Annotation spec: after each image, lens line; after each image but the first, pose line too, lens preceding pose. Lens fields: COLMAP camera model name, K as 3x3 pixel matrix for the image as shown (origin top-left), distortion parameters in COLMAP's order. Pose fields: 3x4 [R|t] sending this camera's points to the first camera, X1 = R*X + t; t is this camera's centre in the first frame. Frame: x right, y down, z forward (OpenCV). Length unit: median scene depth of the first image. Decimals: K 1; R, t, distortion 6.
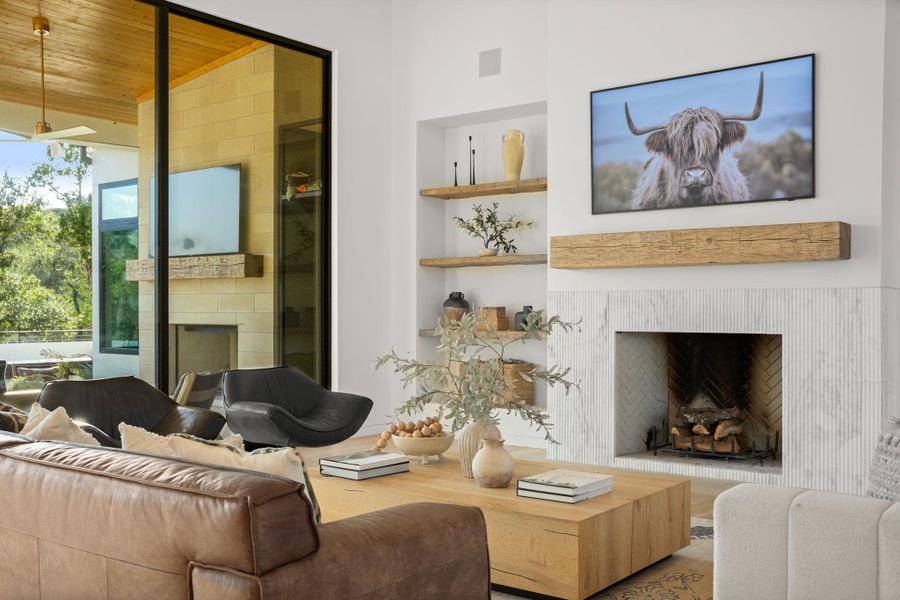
lens RADIAL K [[916.7, 0, 446.1], [0, 916.7, 318.3], [0, 0, 1]] dist [-0.009691, 0.000000]
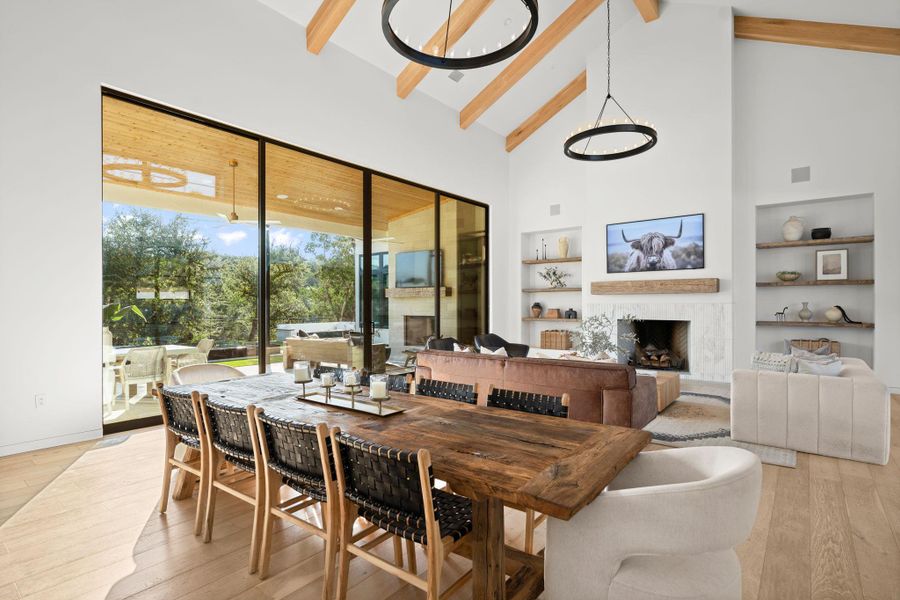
lens RADIAL K [[450.1, 0, 445.3], [0, 450.1, 305.0], [0, 0, 1]] dist [-0.001641, -0.002887]
pose [[0.999814, -0.004509, -0.018773, -0.275201], [0.004366, 0.999961, -0.007675, -0.018487], [0.018806, 0.007592, 0.999794, -0.259629]]
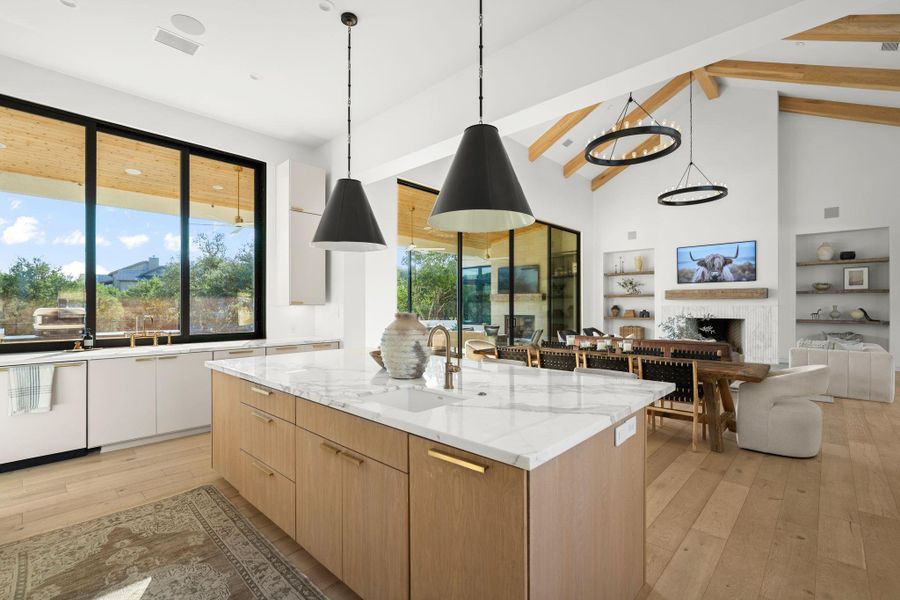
lens RADIAL K [[403.8, 0, 448.0], [0, 403.8, 304.7], [0, 0, 1]] dist [-0.010941, 0.002203]
pose [[0.994801, -0.002240, -0.101816, -0.560531], [0.000967, 0.999921, -0.012554, -0.017357], [0.101836, 0.012390, 0.994724, -0.600430]]
